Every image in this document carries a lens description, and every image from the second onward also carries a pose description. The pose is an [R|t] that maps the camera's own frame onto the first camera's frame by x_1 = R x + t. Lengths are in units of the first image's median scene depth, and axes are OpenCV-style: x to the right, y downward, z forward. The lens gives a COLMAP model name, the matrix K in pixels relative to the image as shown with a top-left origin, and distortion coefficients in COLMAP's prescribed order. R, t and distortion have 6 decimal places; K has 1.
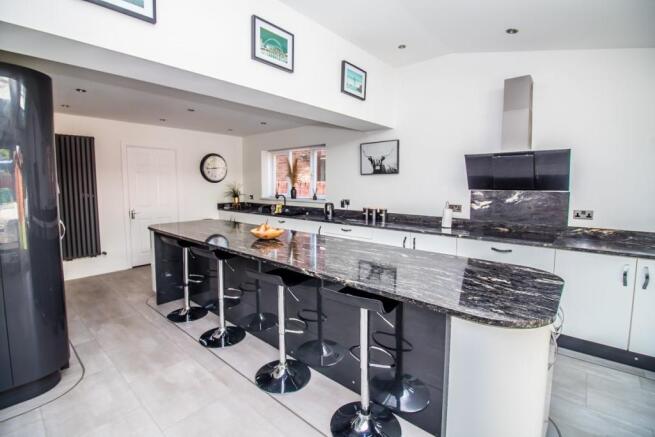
lens RADIAL K [[303.4, 0, 325.4], [0, 303.4, 212.7], [0, 0, 1]] dist [-0.021207, -0.003196]
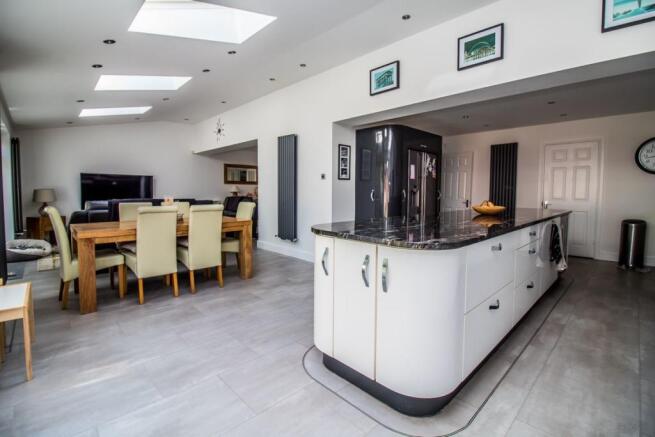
lens RADIAL K [[303.4, 0, 326.3], [0, 303.4, 211.6], [0, 0, 1]] dist [-0.021207, -0.003196]
pose [[-0.095857, 0.060881, -0.993532, 0.794351], [-0.099634, 0.992528, 0.070432, 0.046859], [0.990396, 0.105741, -0.089075, 0.411490]]
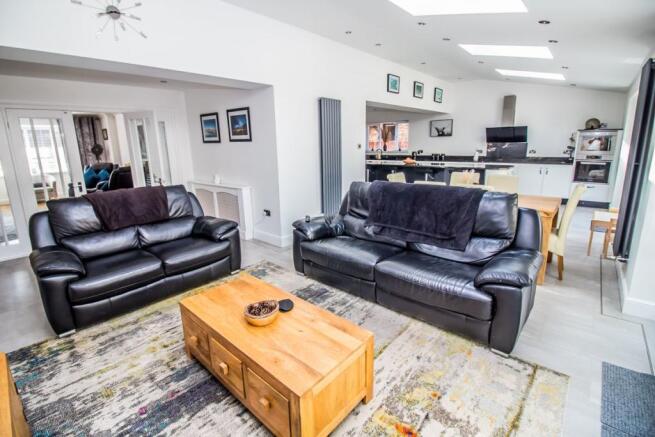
lens RADIAL K [[303.4, 0, 319.1], [0, 303.4, 207.8], [0, 0, 1]] dist [-0.021207, -0.003196]
pose [[0.999418, -0.015523, -0.030366, -0.724578], [0.018781, 0.993739, 0.110134, 0.136447], [0.028466, -0.110641, 0.993453, -1.345401]]
